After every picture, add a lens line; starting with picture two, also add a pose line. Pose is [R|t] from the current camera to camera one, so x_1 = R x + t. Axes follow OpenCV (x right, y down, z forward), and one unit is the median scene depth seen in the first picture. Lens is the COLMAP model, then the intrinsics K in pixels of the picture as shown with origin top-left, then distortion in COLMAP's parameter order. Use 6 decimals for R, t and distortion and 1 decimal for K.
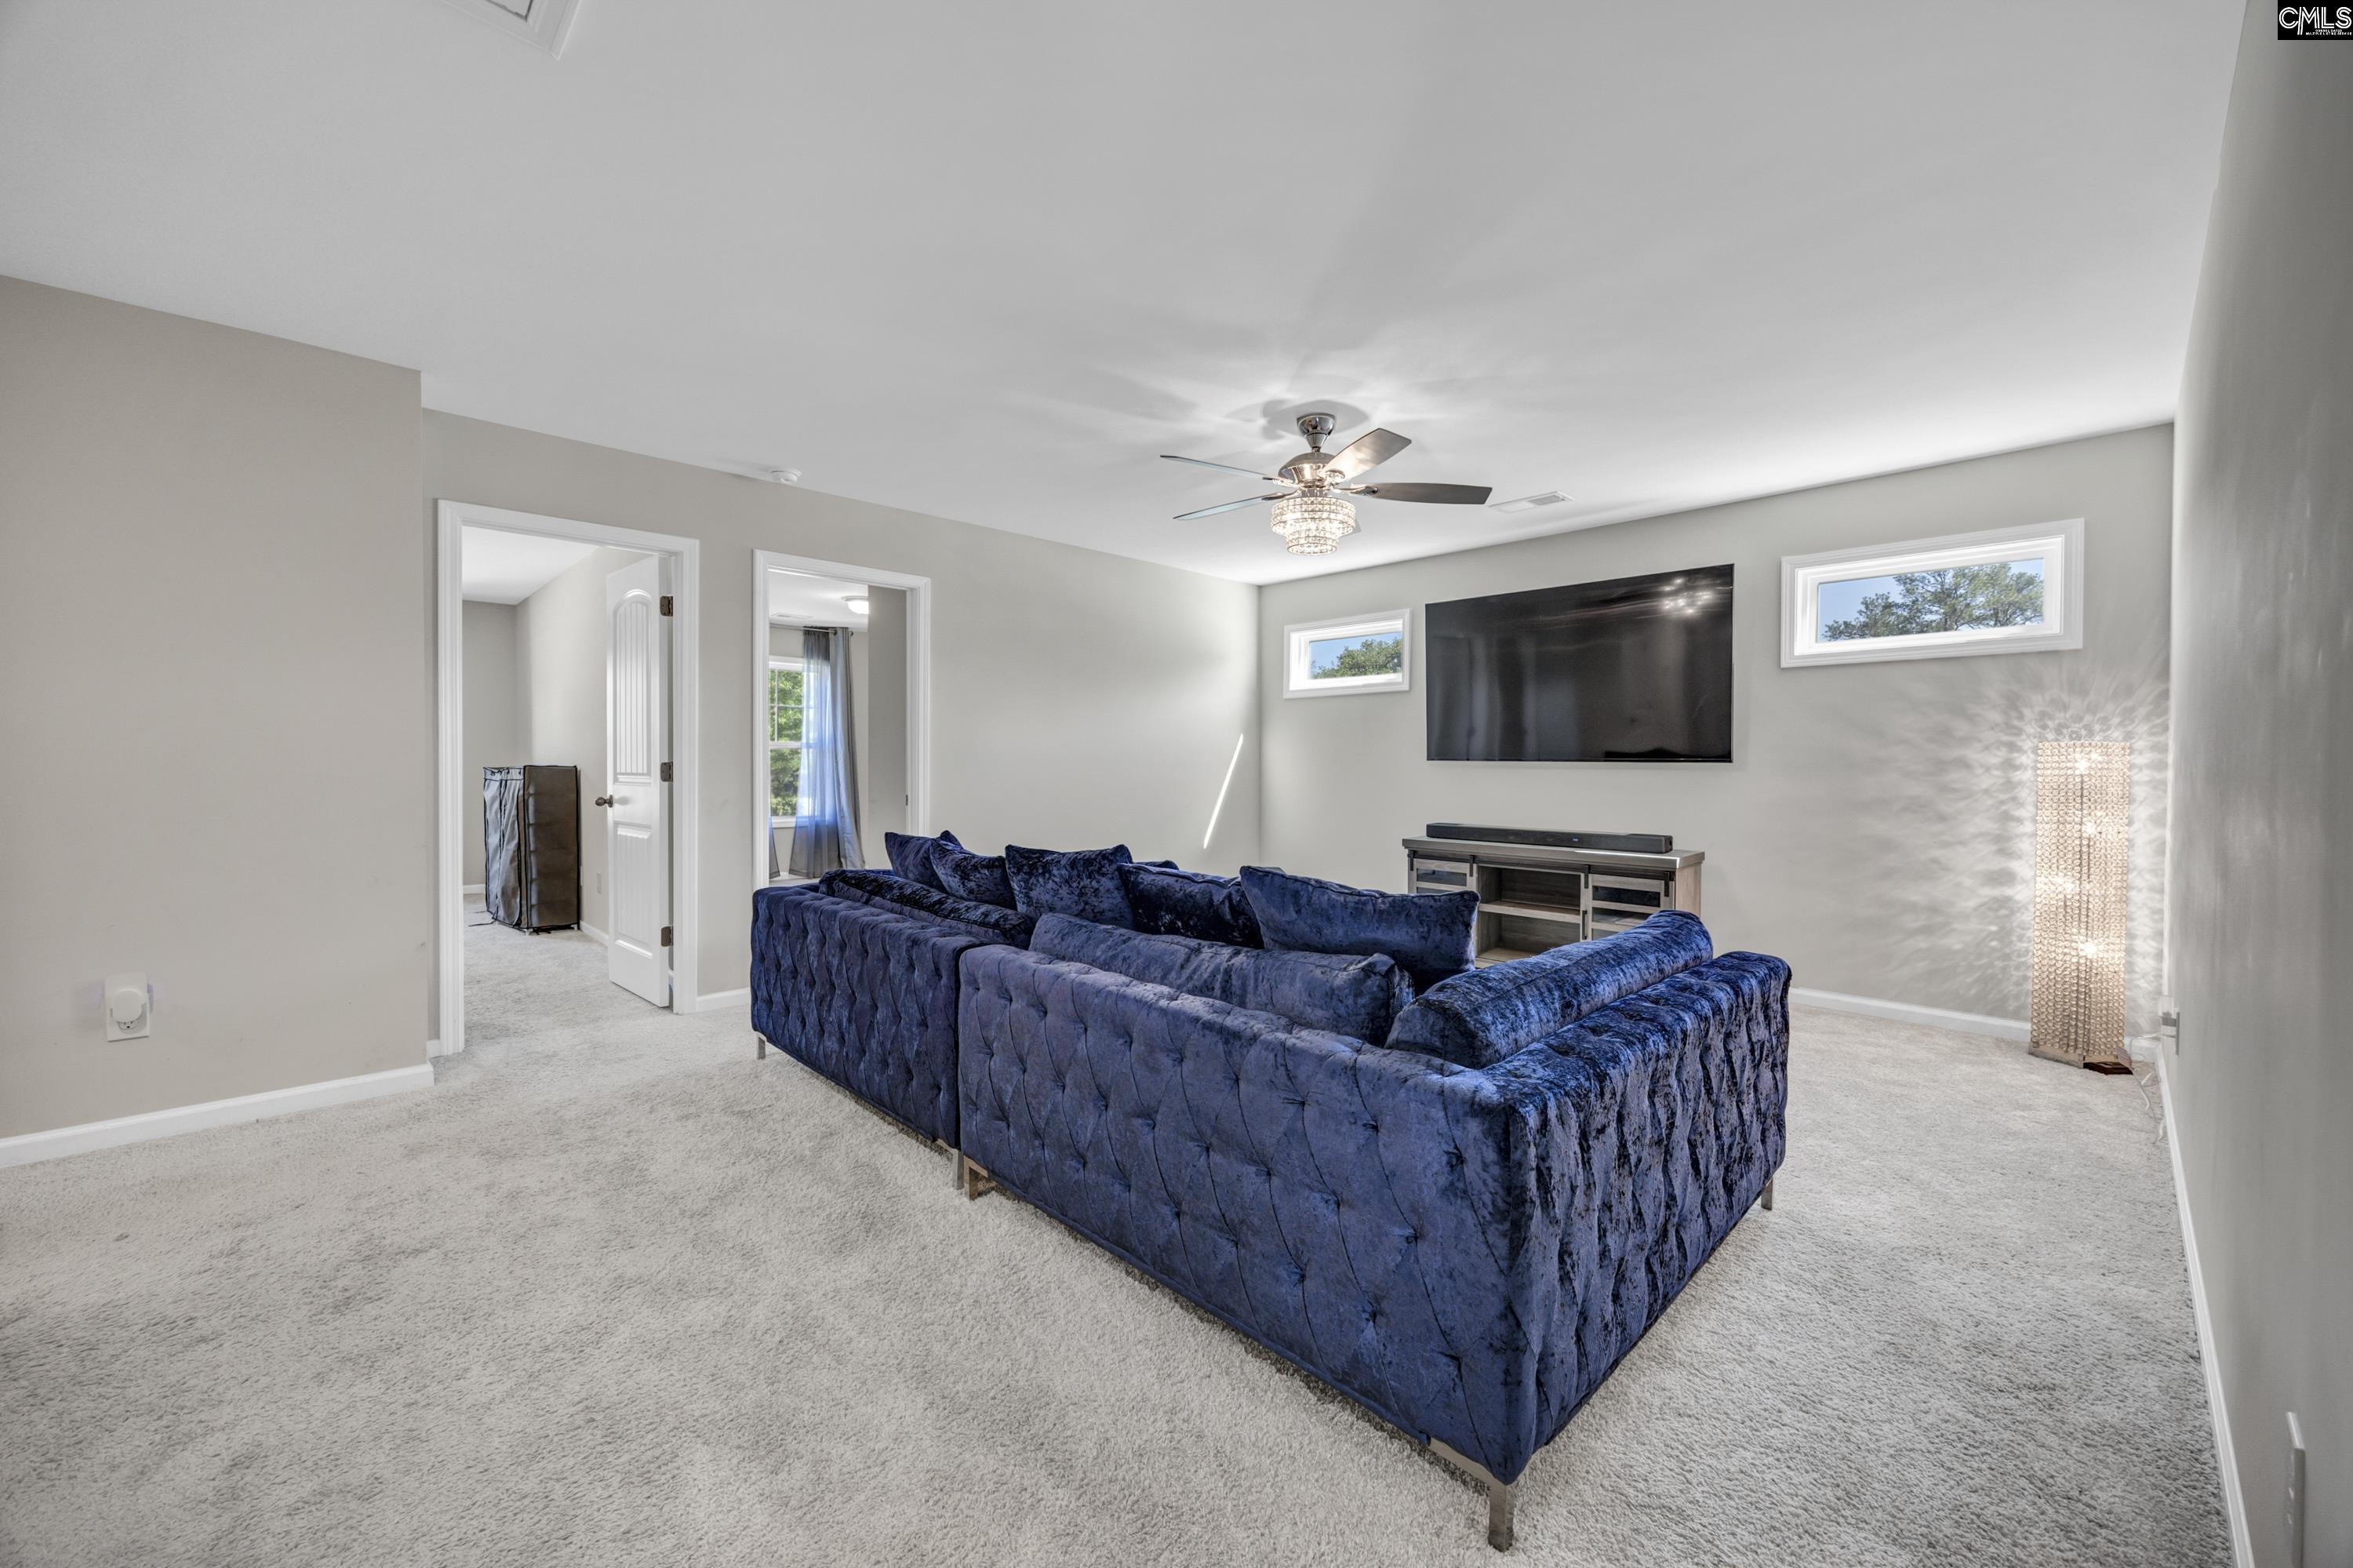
lens RADIAL K [[903.0, 0, 1183.0], [0, 903.0, 783.5], [0, 0, 1]] dist [-0.000620, 0.000208]
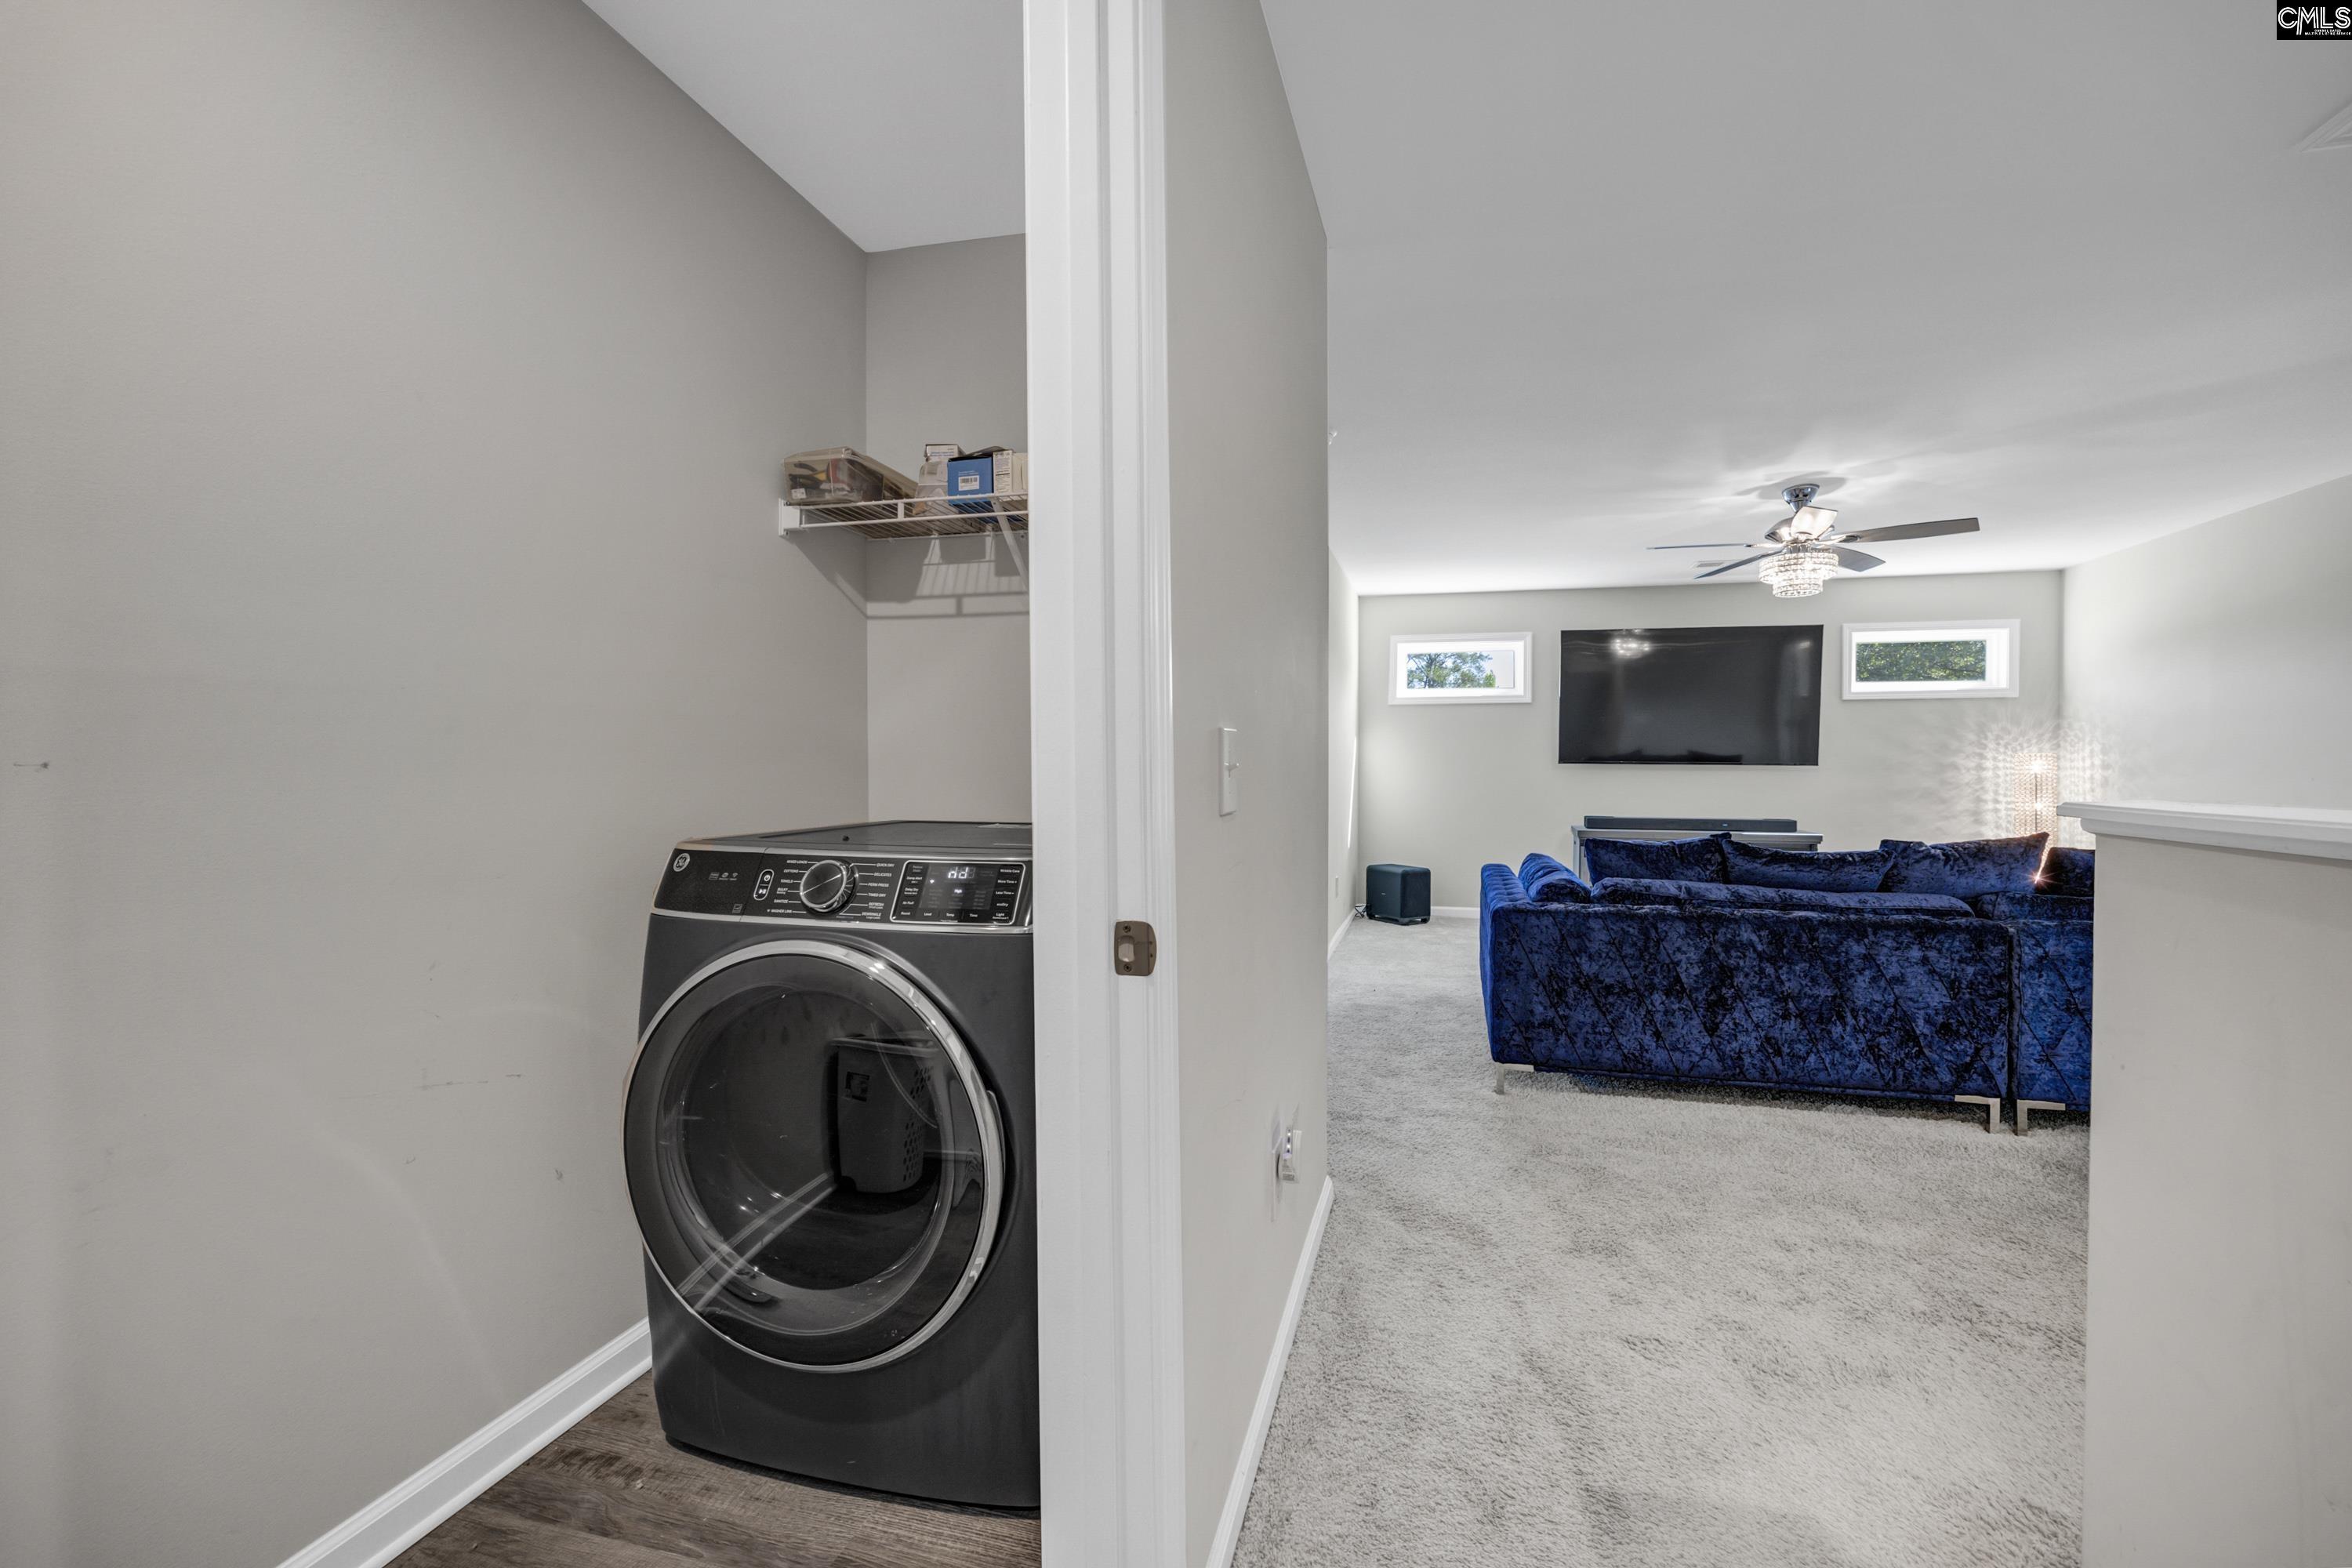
lens RADIAL K [[902.5, 0, 1251.7], [0, 902.5, 777.9], [0, 0, 1]] dist [-0.000620, 0.000208]
pose [[0.848685, -0.007518, 0.528845, -1.029316], [0.010412, 0.999943, -0.002494, -0.011102], [-0.528796, 0.007623, 0.848715, 0.319488]]
